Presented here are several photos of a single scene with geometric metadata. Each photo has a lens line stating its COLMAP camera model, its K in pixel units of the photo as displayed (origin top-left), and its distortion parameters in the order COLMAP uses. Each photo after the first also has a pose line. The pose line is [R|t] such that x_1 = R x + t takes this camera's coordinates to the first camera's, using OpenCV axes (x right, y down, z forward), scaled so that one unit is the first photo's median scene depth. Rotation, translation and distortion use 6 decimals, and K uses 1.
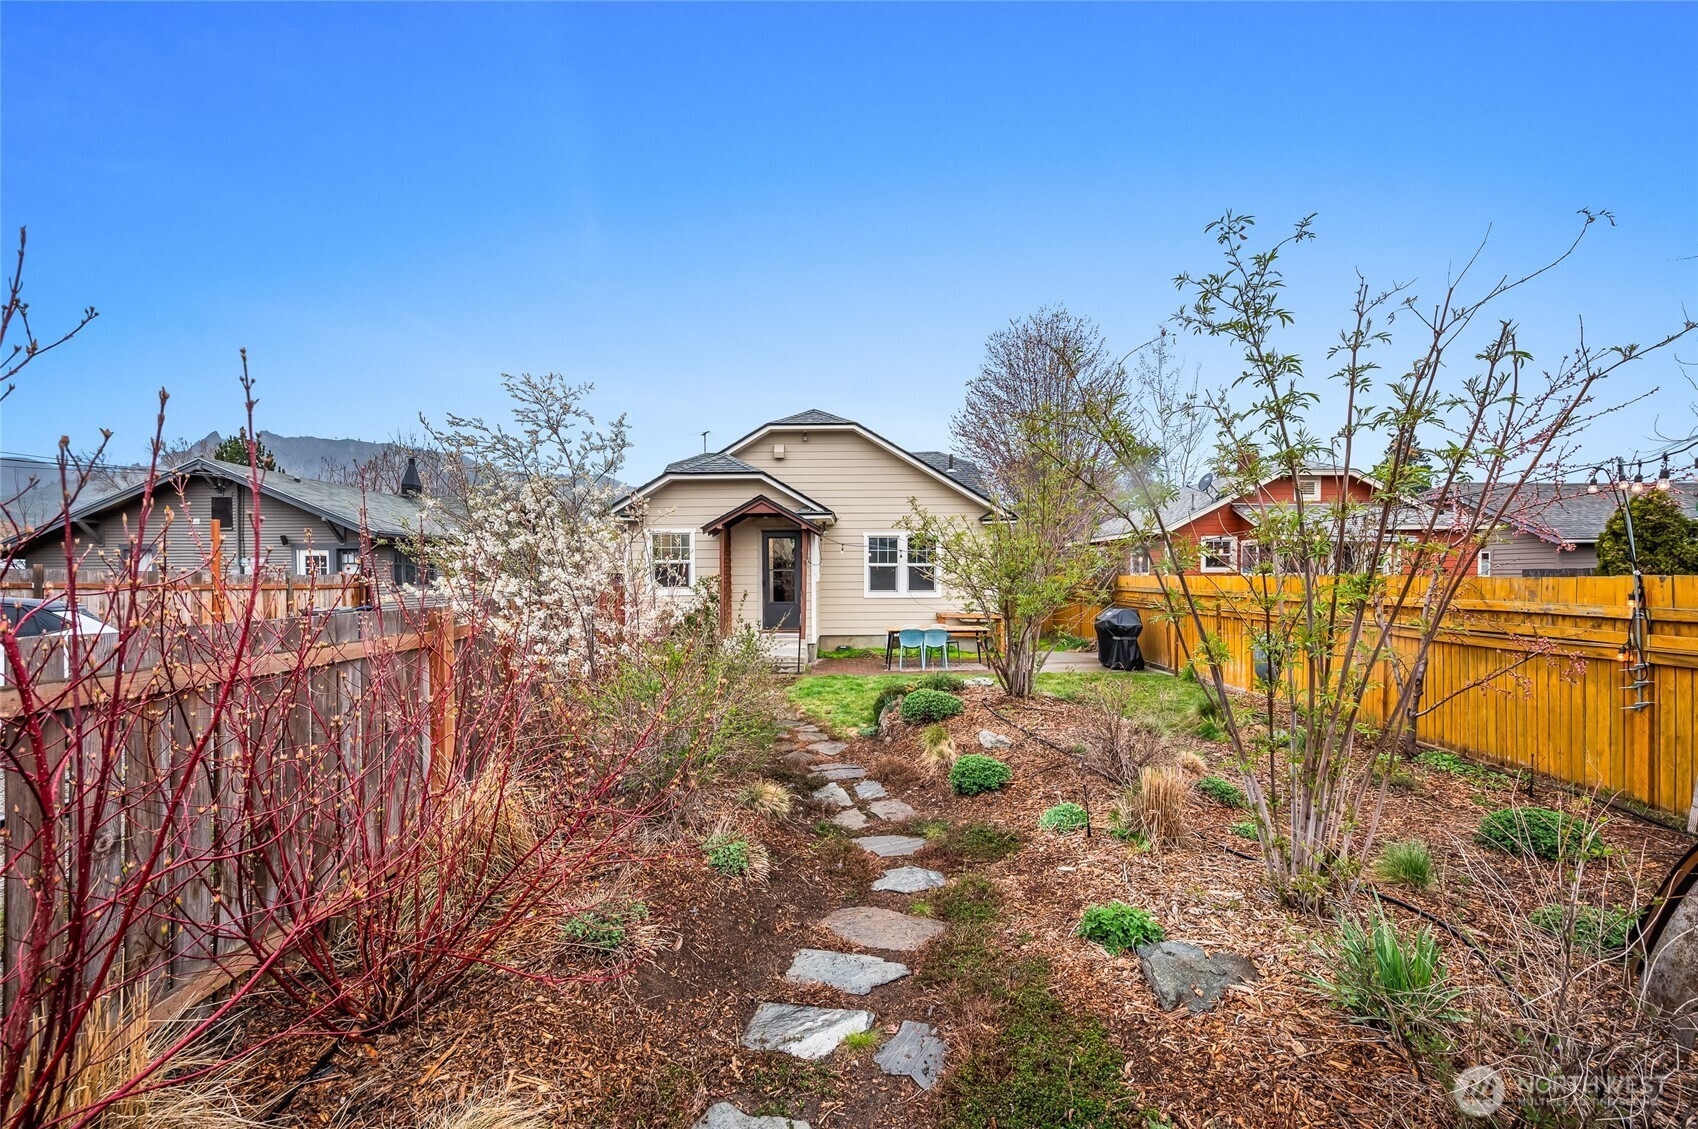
lens RADIAL K [[683.9, 0, 850.7], [0, 683.9, 582.1], [0, 0, 1]] dist [-0.000970, -0.000127]
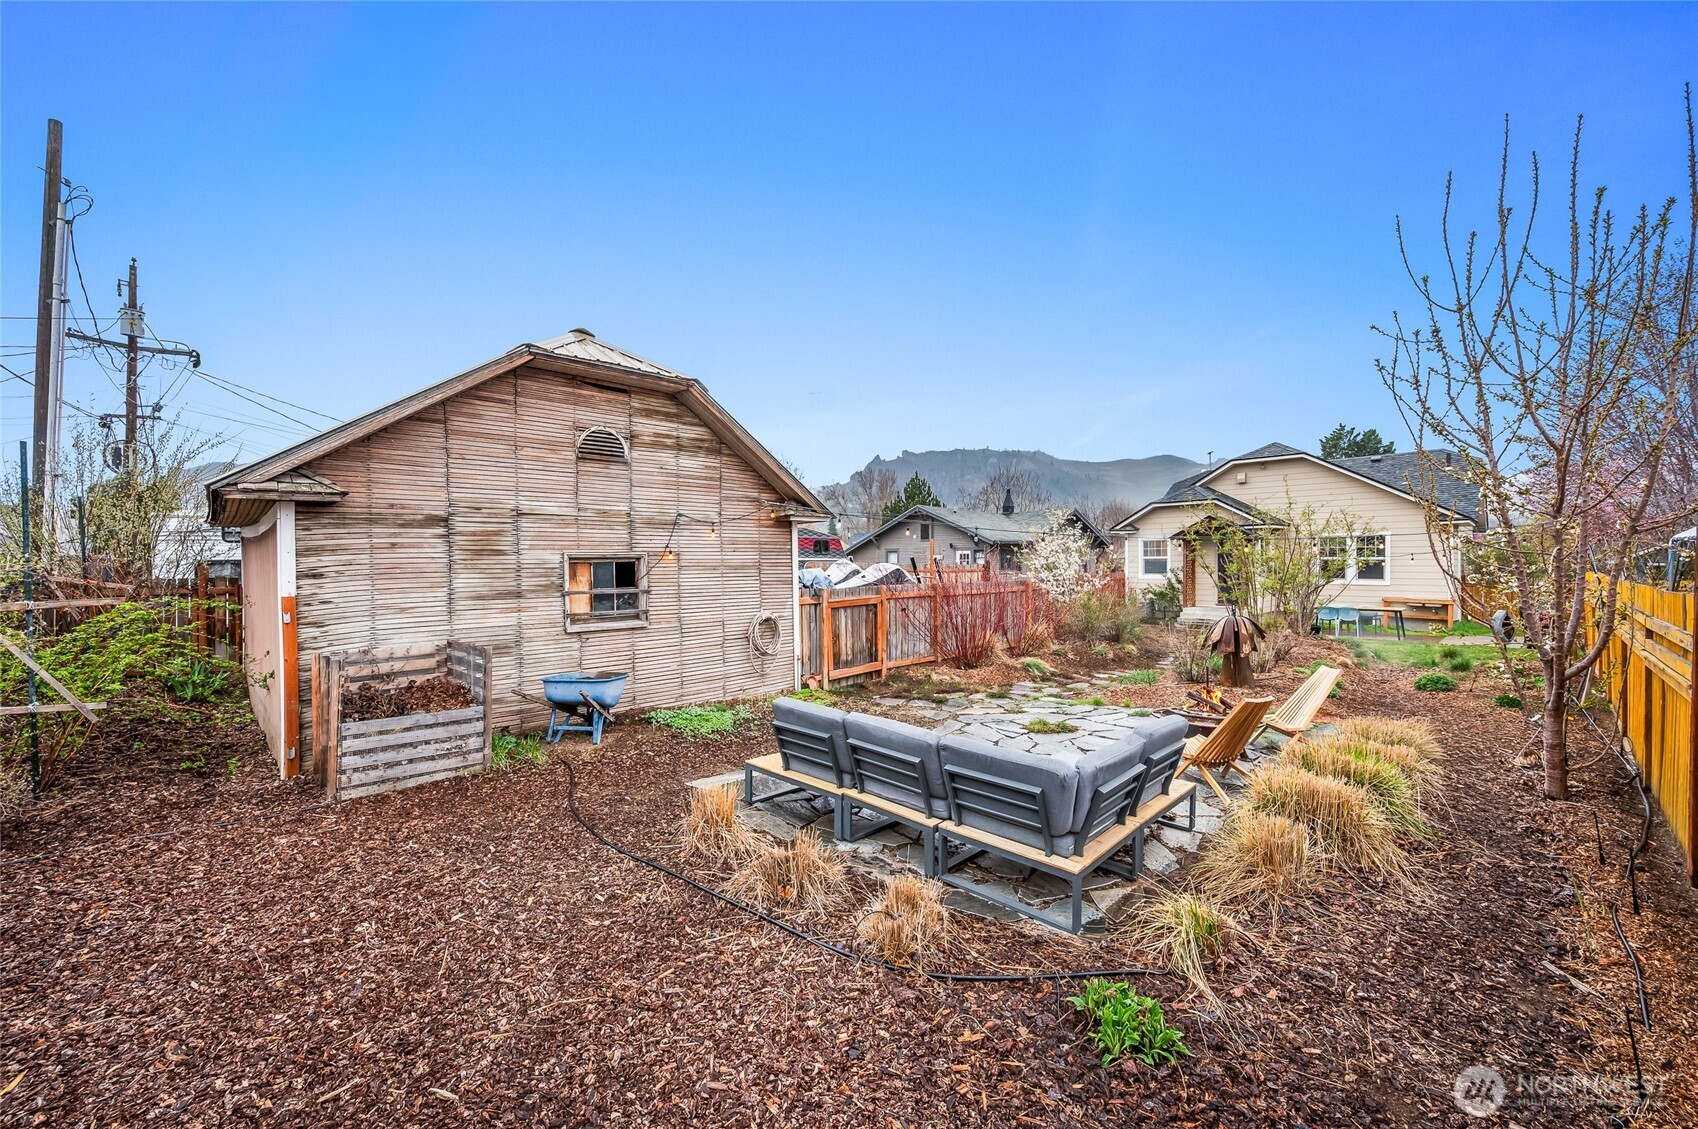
lens RADIAL K [[669.1, 0, 843.2], [0, 669.1, 565.8], [0, 0, 1]] dist [0.001746, -0.000004]
pose [[0.695528, 0.005367, -0.718479, 0.316003], [-0.004735, 0.999985, 0.002887, -0.011081], [0.718483, 0.001394, 0.695543, -0.542333]]
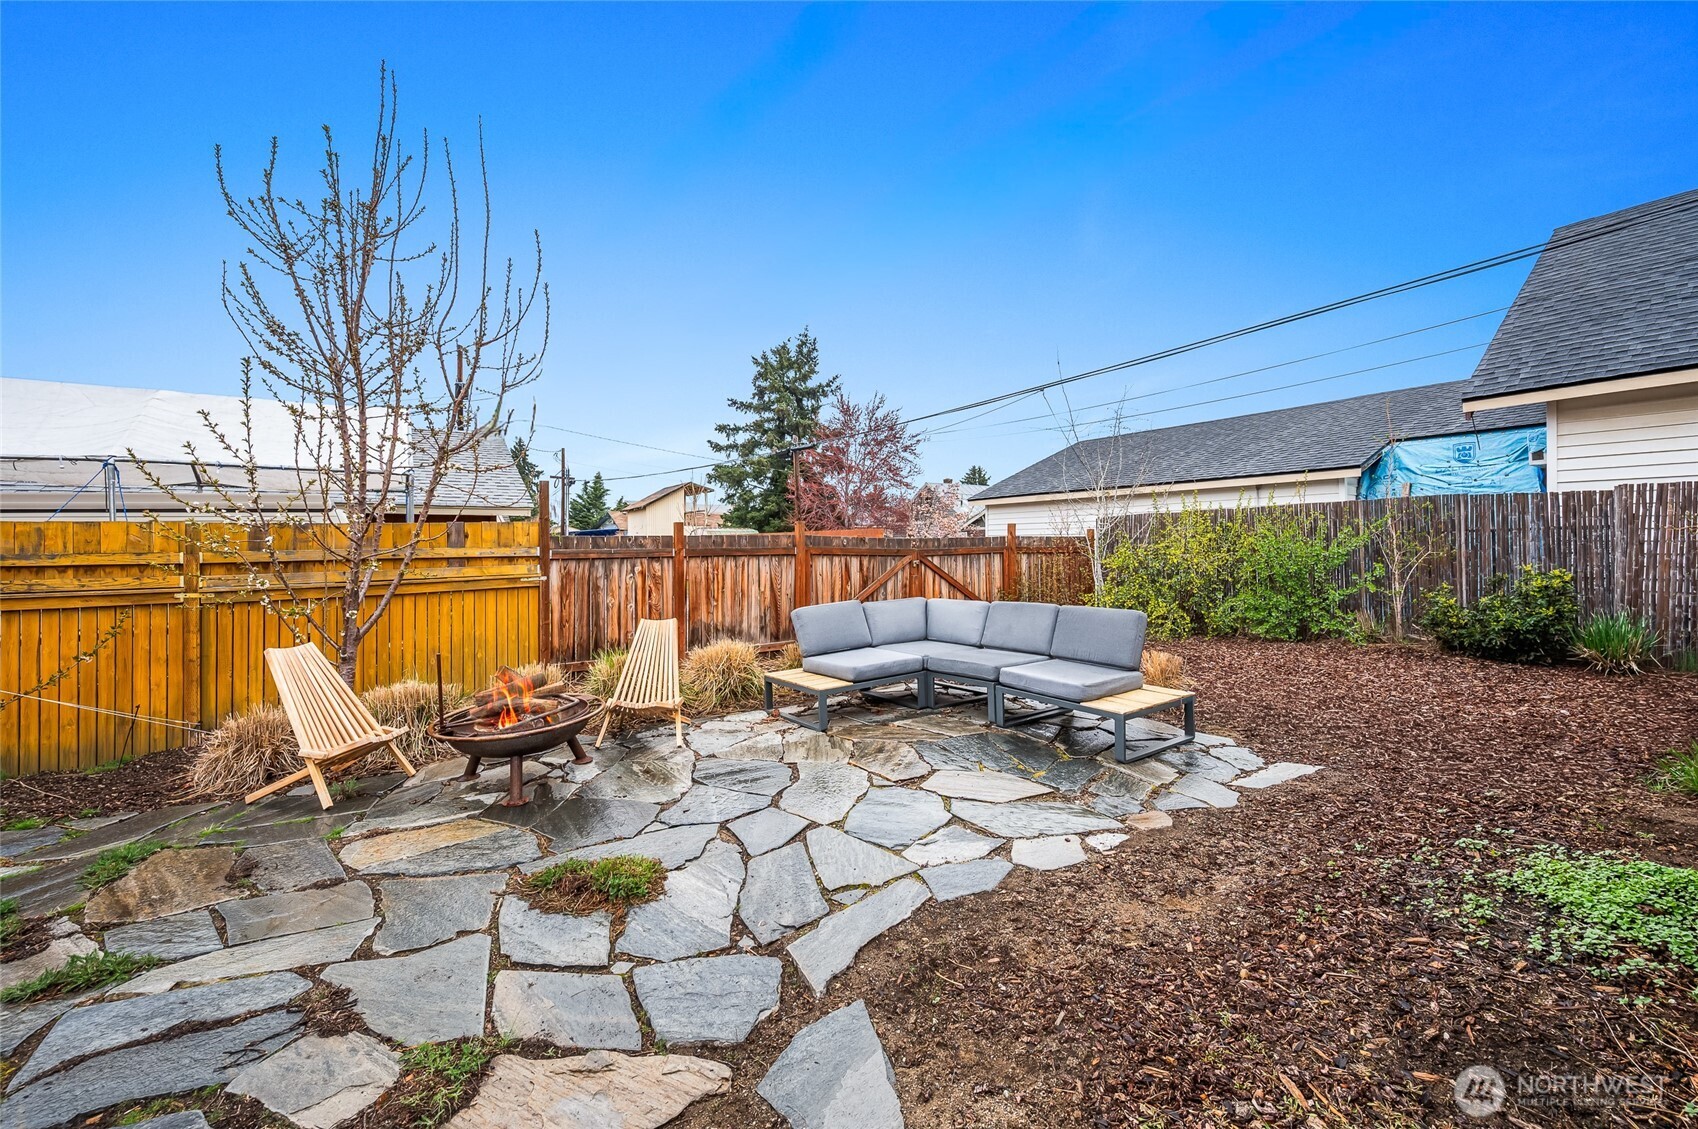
lens RADIAL K [[669.1, 0, 854.2], [0, 669.1, 547.9], [0, 0, 1]] dist [0.001746, -0.000004]
pose [[-0.557499, 0.005962, 0.830156, -0.089913], [0.019916, 0.999782, 0.006195, 0.016664], [-0.829939, 0.019988, -0.557496, -0.085878]]
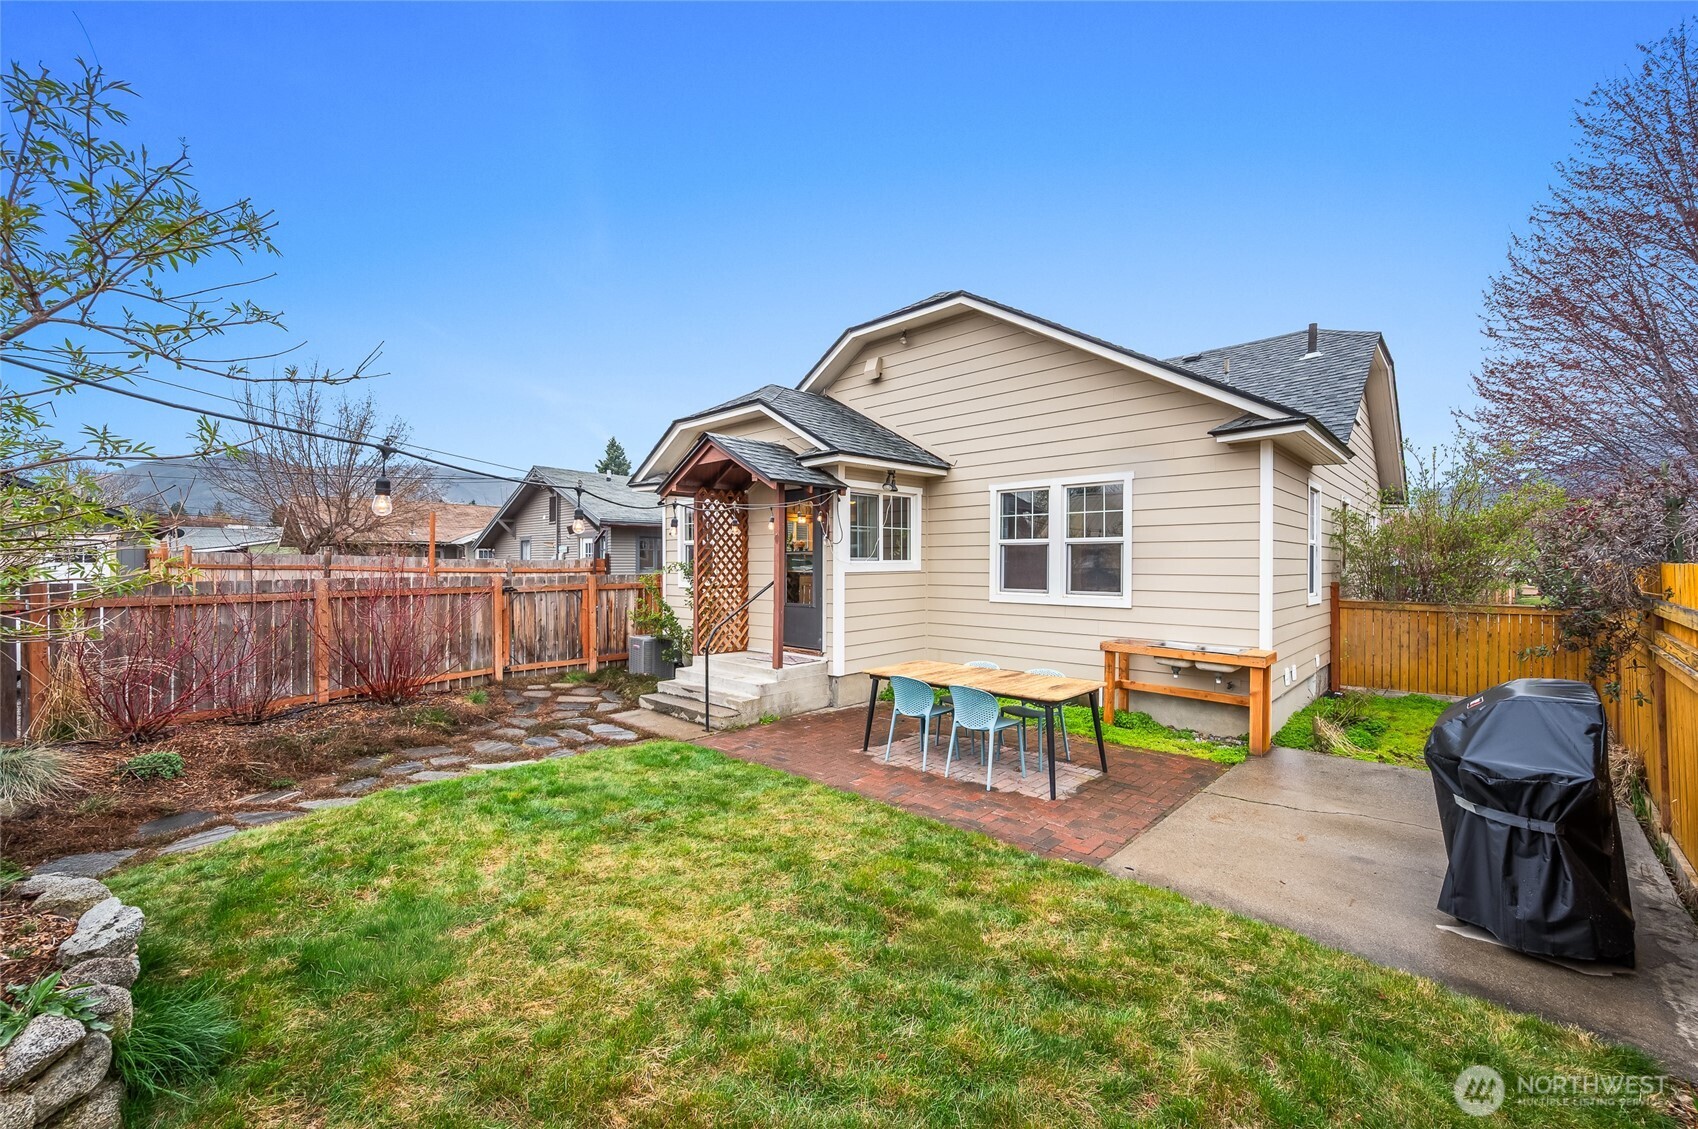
lens RADIAL K [[669.1, 0, 847.1], [0, 669.1, 559.8], [0, 0, 1]] dist [0.001746, -0.000004]
pose [[0.725186, 0.001246, -0.688552, 0.313856], [-0.008781, 0.999934, -0.007438, -0.005914], [0.688497, 0.011440, 0.725149, 0.524553]]
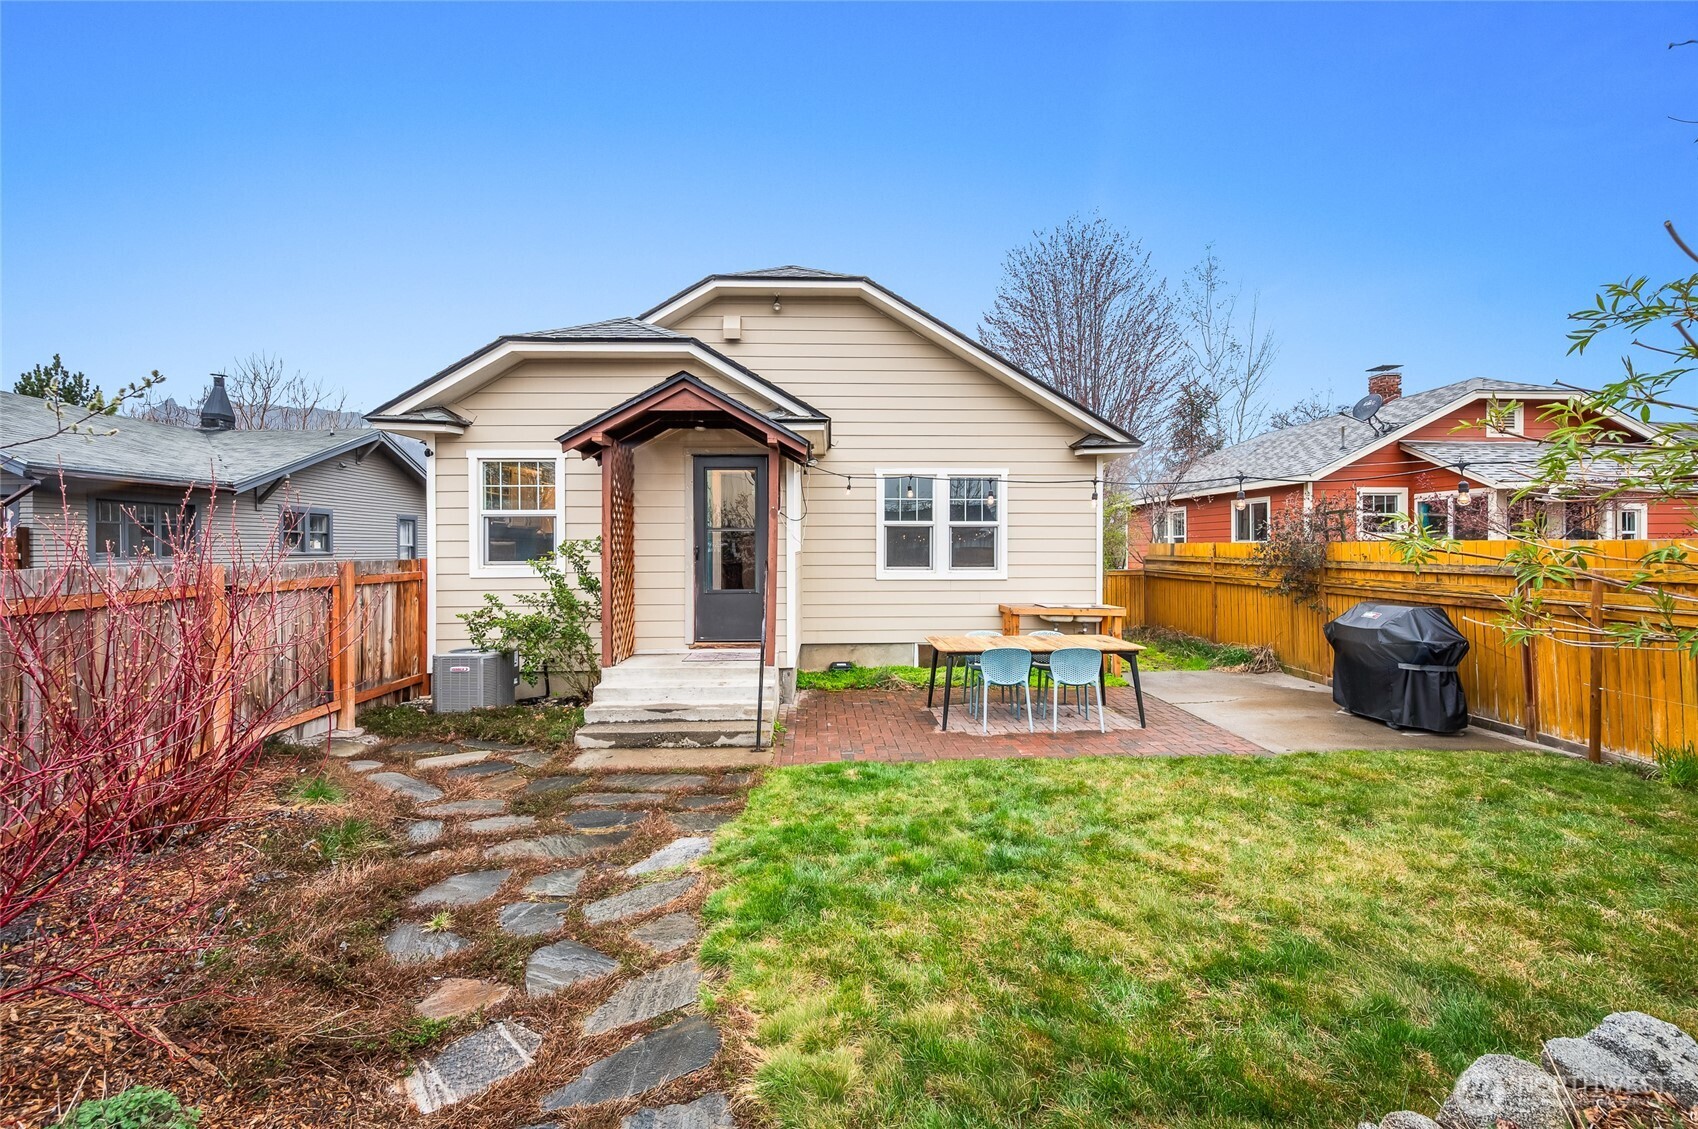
lens RADIAL K [[669.1, 0, 851.0], [0, 669.1, 550.2], [0, 0, 1]] dist [0.001746, -0.000004]
pose [[0.999255, 0.002564, 0.038513, -0.024749], [-0.002308, 0.999975, -0.006689, 0.001618], [-0.038529, 0.006595, 0.999236, 0.427913]]
